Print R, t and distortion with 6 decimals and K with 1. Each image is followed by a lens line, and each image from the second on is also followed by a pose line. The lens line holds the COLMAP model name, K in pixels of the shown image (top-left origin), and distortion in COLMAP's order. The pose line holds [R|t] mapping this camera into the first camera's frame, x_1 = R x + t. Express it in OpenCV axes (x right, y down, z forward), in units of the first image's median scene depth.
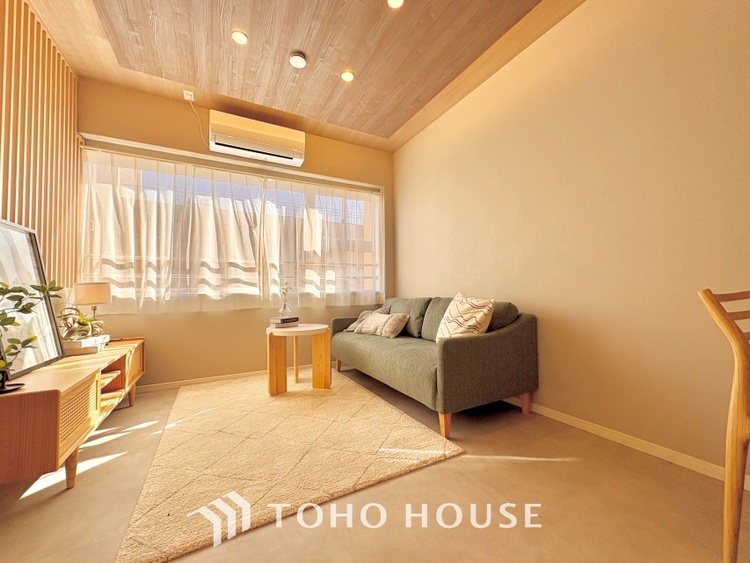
lens RADIAL K [[299.9, 0, 375.0], [0, 299.9, 281.5], [0, 0, 1]] dist [0.000895, 0.000376]
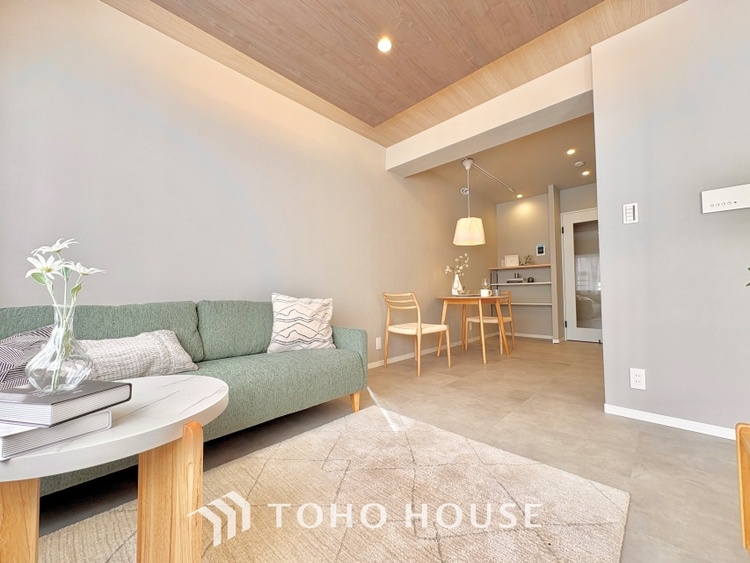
lens RADIAL K [[299.9, 0, 375.0], [0, 299.9, 281.5], [0, 0, 1]] dist [0.000895, 0.000376]
pose [[-0.300869, 0.050899, 0.952306, -0.822035], [-0.021389, 0.997963, -0.060097, 0.056476], [-0.953426, -0.038451, -0.299167, 1.112522]]
